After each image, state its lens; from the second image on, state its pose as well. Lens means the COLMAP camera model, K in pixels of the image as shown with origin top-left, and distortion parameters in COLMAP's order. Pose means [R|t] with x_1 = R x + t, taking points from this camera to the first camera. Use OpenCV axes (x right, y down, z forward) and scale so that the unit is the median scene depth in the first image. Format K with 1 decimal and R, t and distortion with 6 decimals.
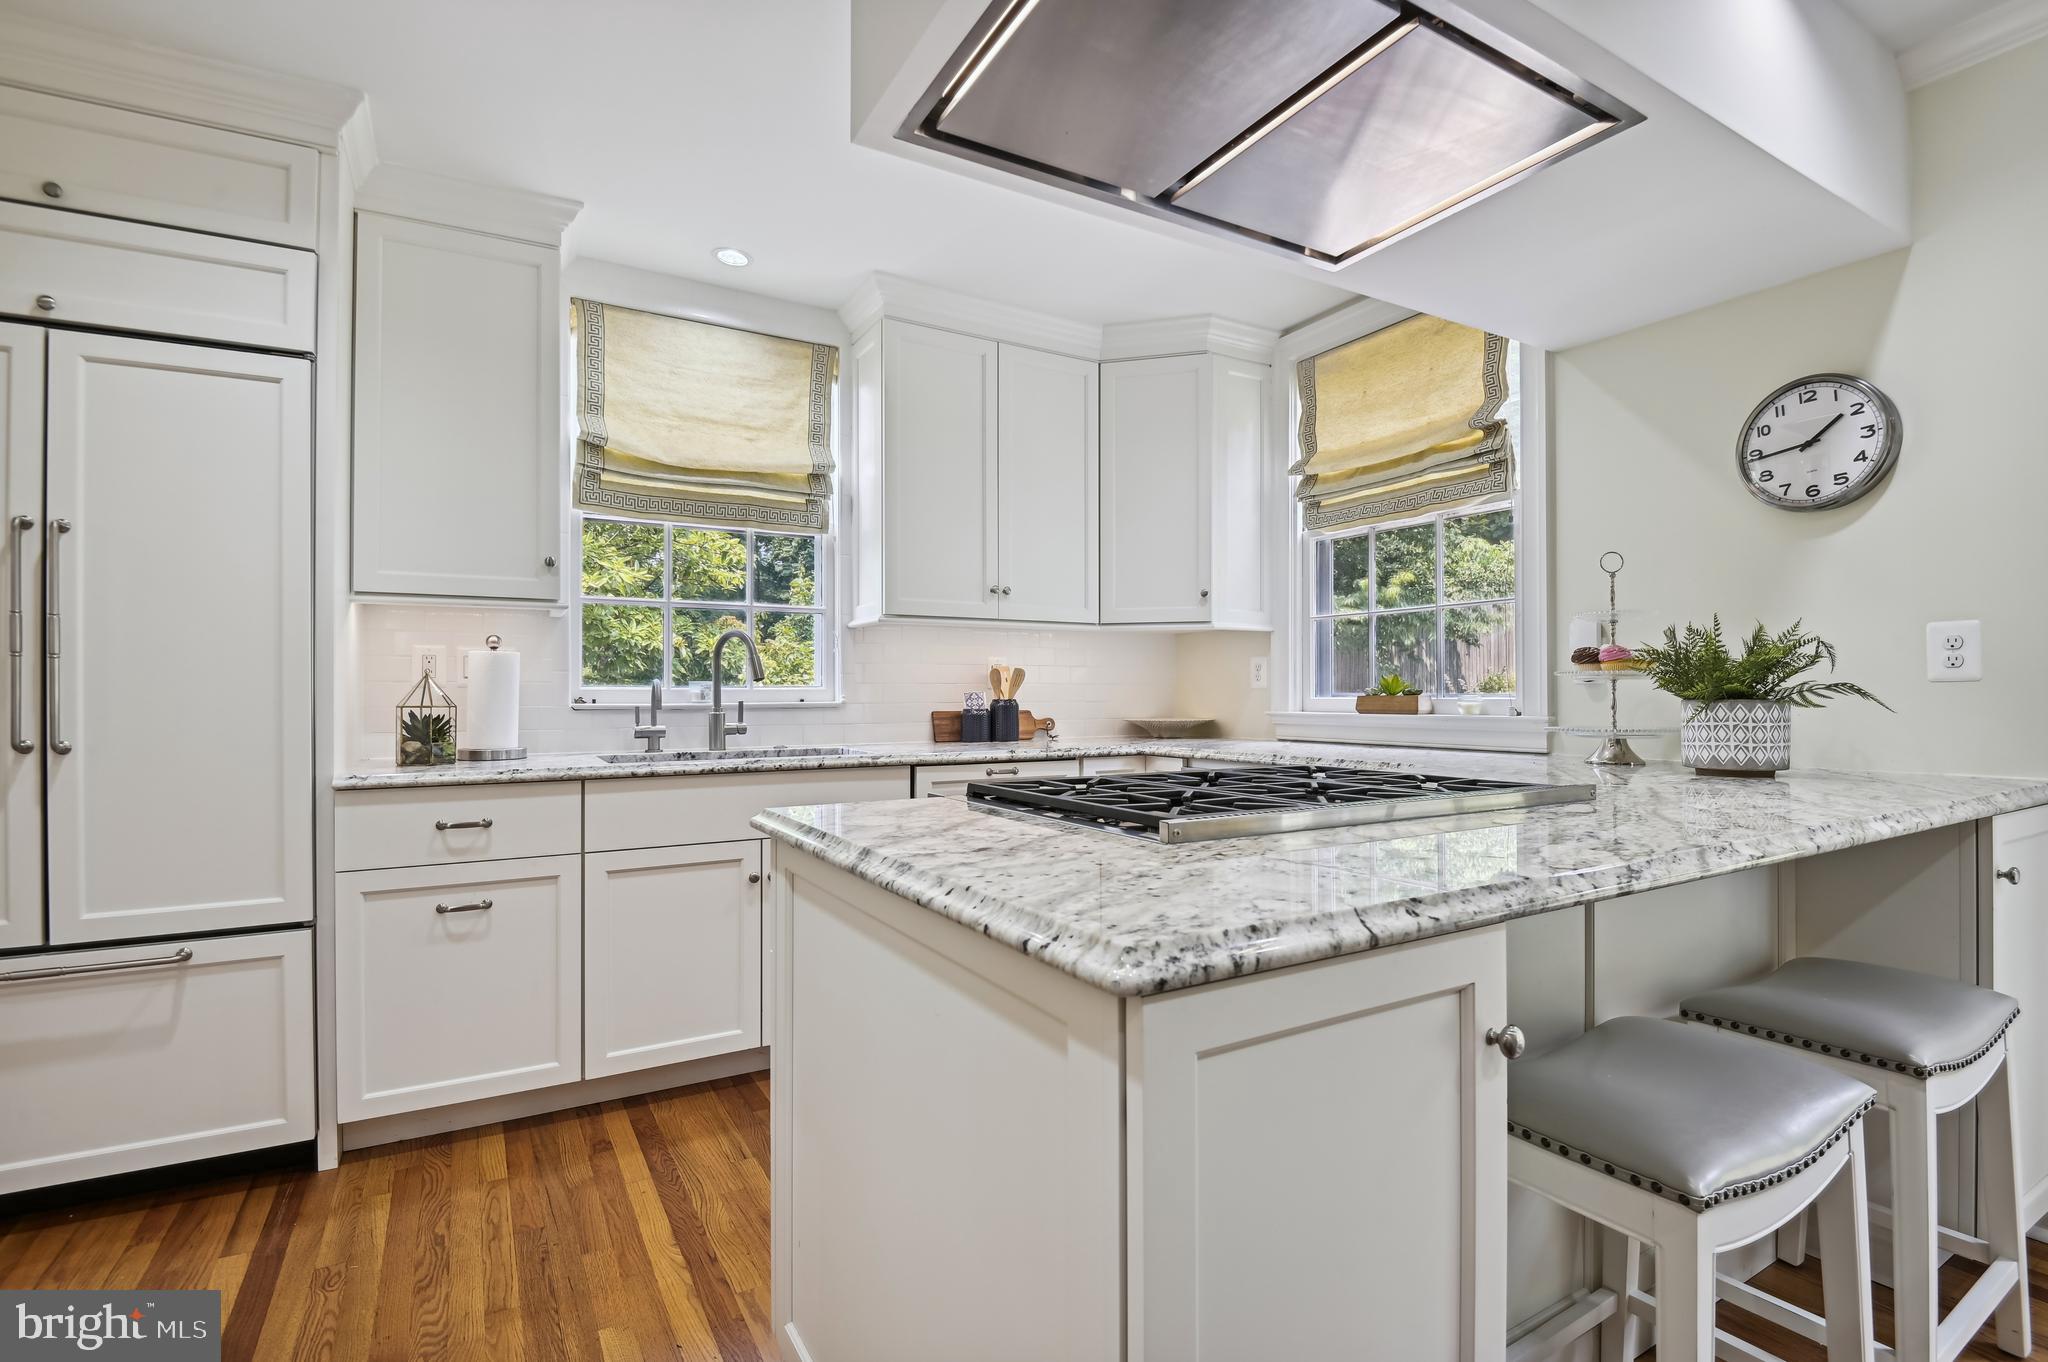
lens RADIAL K [[943.8, 0, 1026.6], [0, 943.8, 697.4], [0, 0, 1]] dist [0.008694, -0.022170]
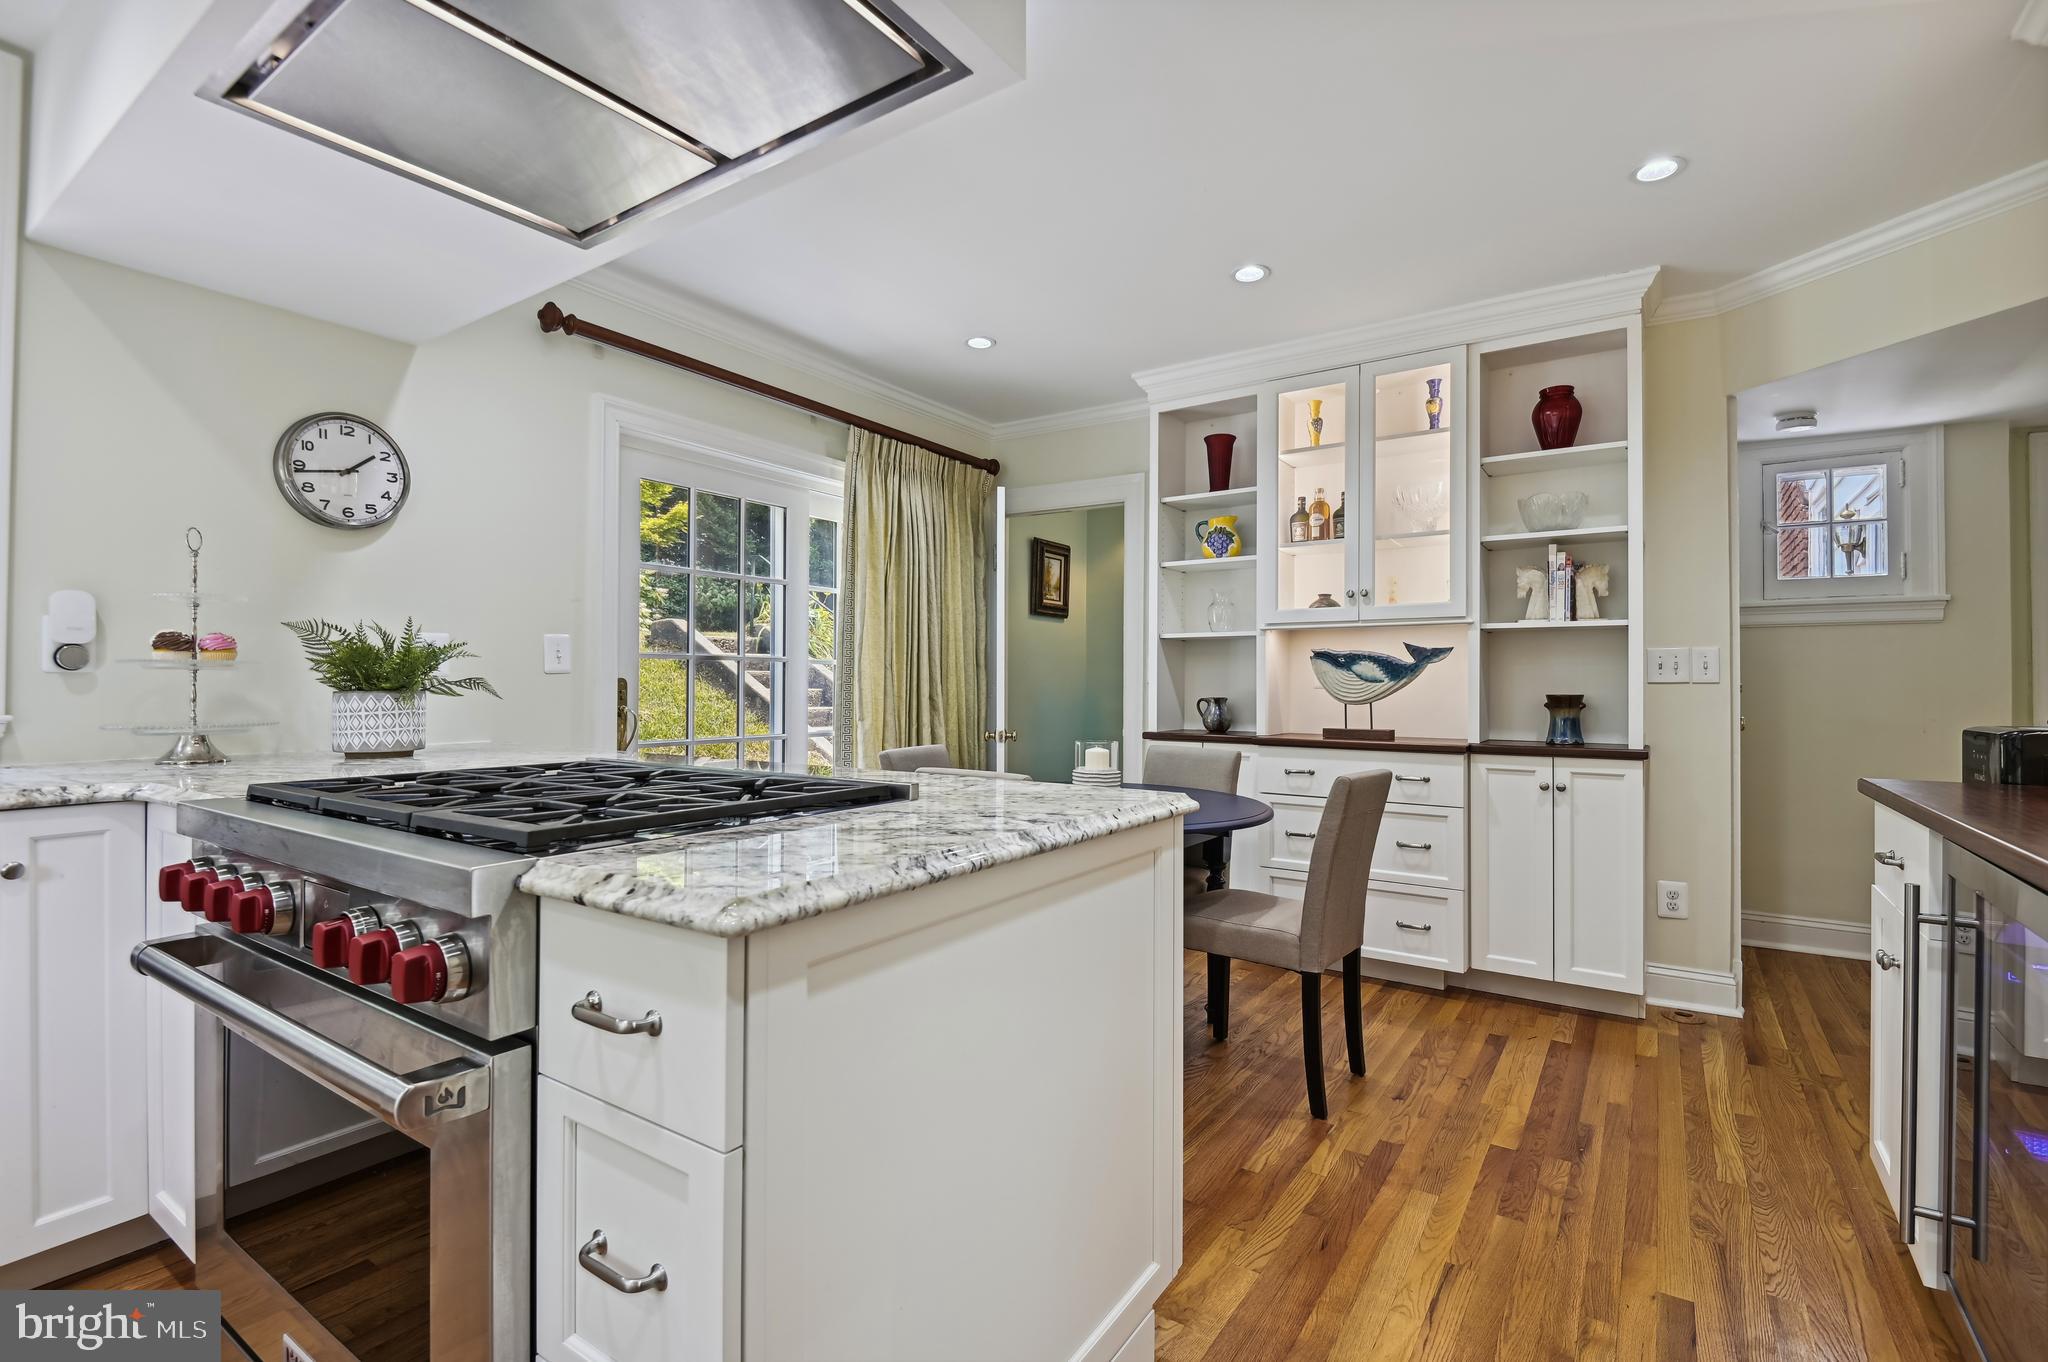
lens RADIAL K [[931.0, 0, 1031.2], [0, 931.0, 675.1], [0, 0, 1]] dist [0.014931, -0.019951]
pose [[-0.438073, 0.010486, 0.898878, -0.395018], [0.001072, 0.999937, -0.011143, -0.002244], [-0.898939, -0.003918, -0.438057, 0.507015]]
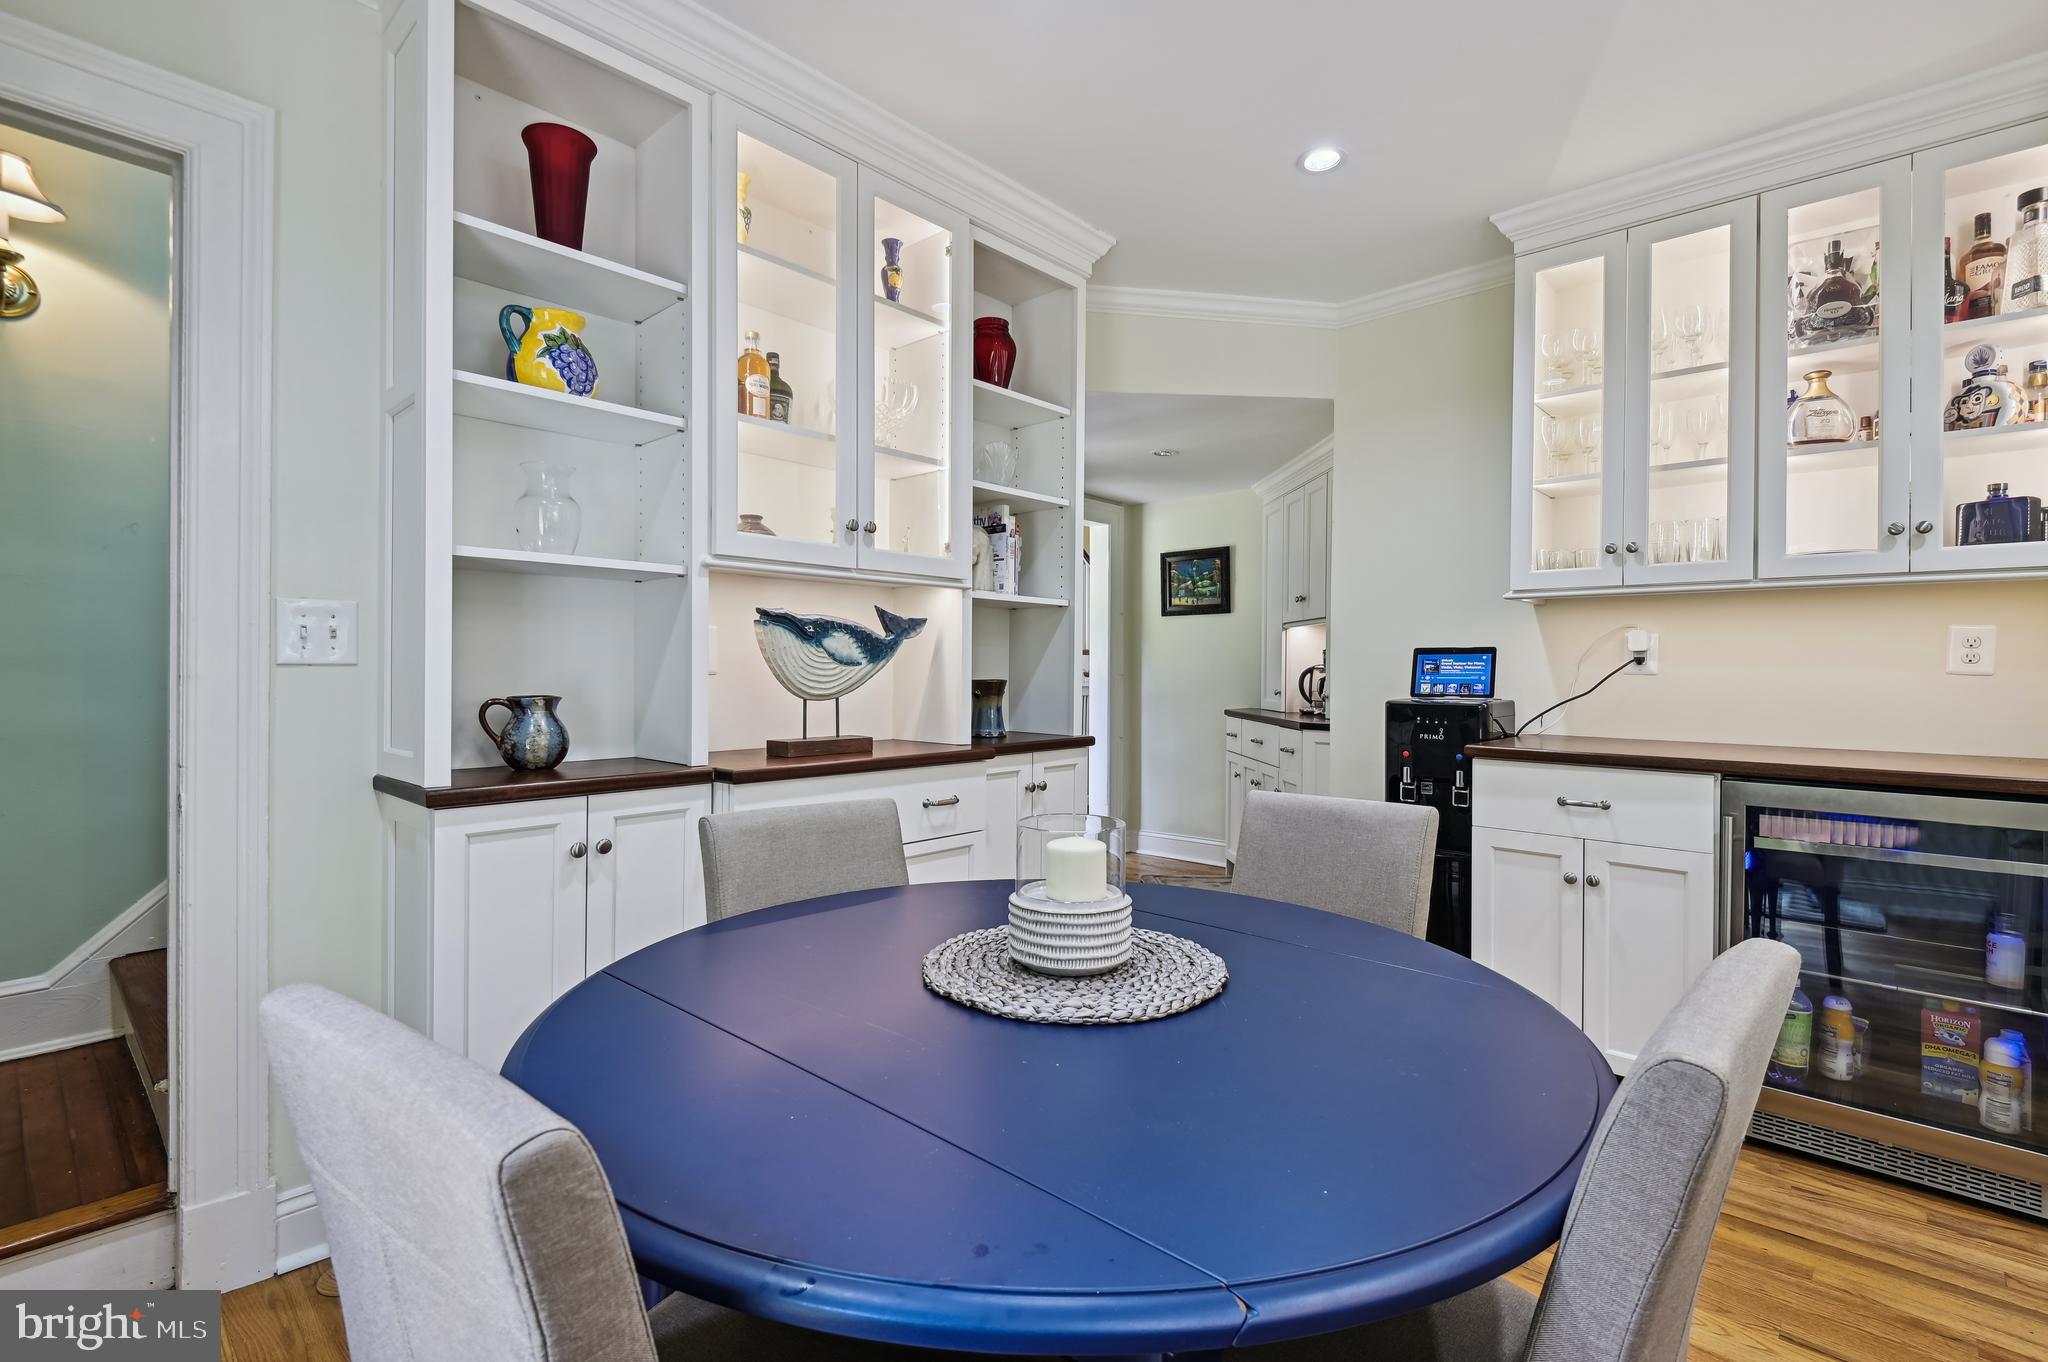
lens RADIAL K [[960.9, 0, 1024.0], [0, 960.9, 681.0], [0, 0, 1]] dist [0.072808, -0.000021]
pose [[-0.955425, 0.002543, -0.295224, 0.536307], [-0.003013, 0.999827, 0.018364, -0.007615], [0.295220, 0.018435, -0.955251, 0.411910]]
